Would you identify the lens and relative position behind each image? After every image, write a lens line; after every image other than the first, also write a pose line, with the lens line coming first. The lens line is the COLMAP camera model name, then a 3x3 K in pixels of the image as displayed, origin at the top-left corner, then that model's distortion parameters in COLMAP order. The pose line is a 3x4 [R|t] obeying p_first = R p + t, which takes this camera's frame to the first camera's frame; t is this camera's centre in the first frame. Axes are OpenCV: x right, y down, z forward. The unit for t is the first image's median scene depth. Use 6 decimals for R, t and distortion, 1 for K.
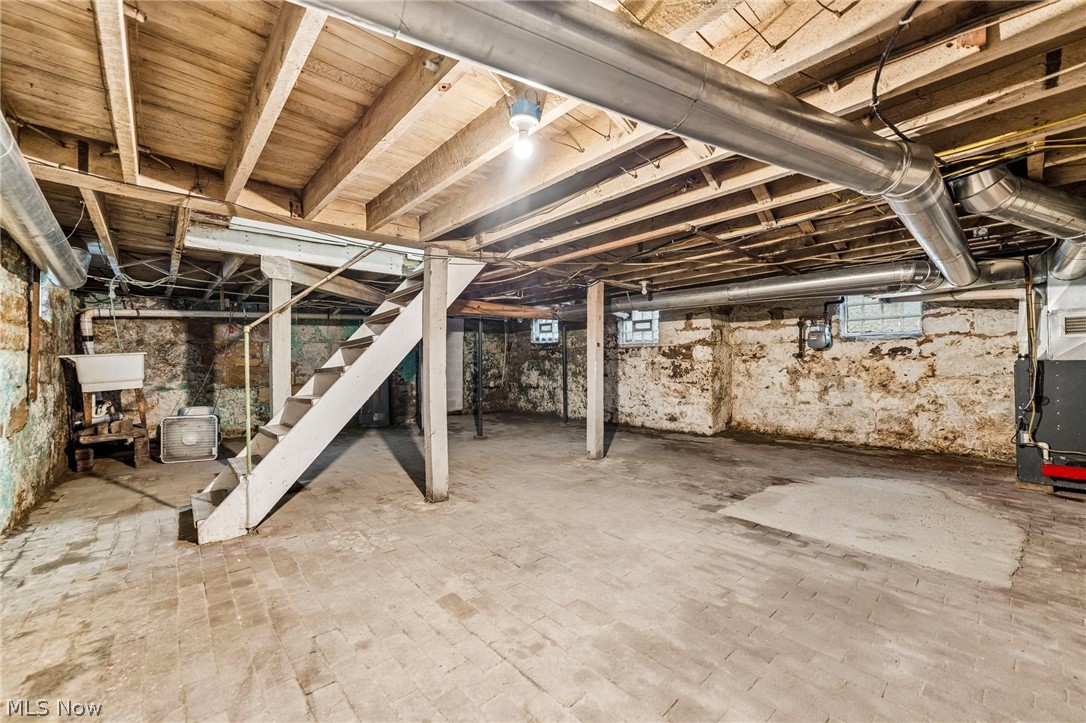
lens RADIAL K [[429.5, 0, 540.1], [0, 429.5, 364.9], [0, 0, 1]] dist [-0.001128, -0.000118]
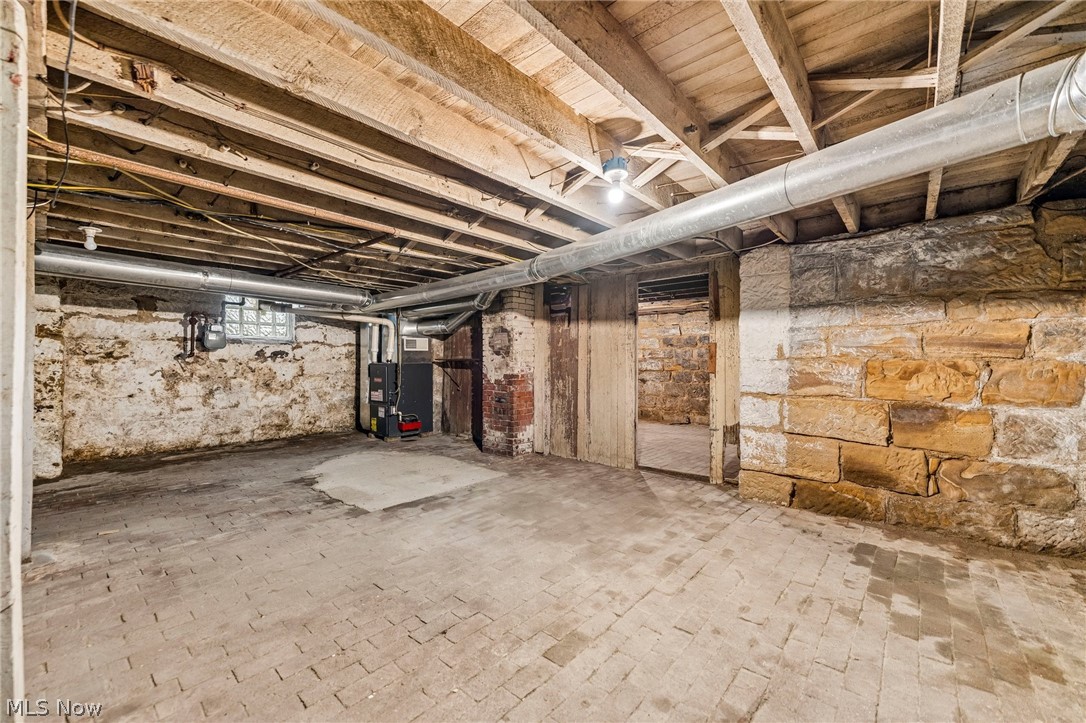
lens RADIAL K [[429.5, 0, 540.1], [0, 429.5, 364.9], [0, 0, 1]] dist [-0.001128, -0.000118]
pose [[-0.114688, -0.003158, 0.993397, -0.414890], [0.001666, 0.999993, 0.003371, -0.006729], [-0.993400, 0.002042, -0.114682, 0.453840]]
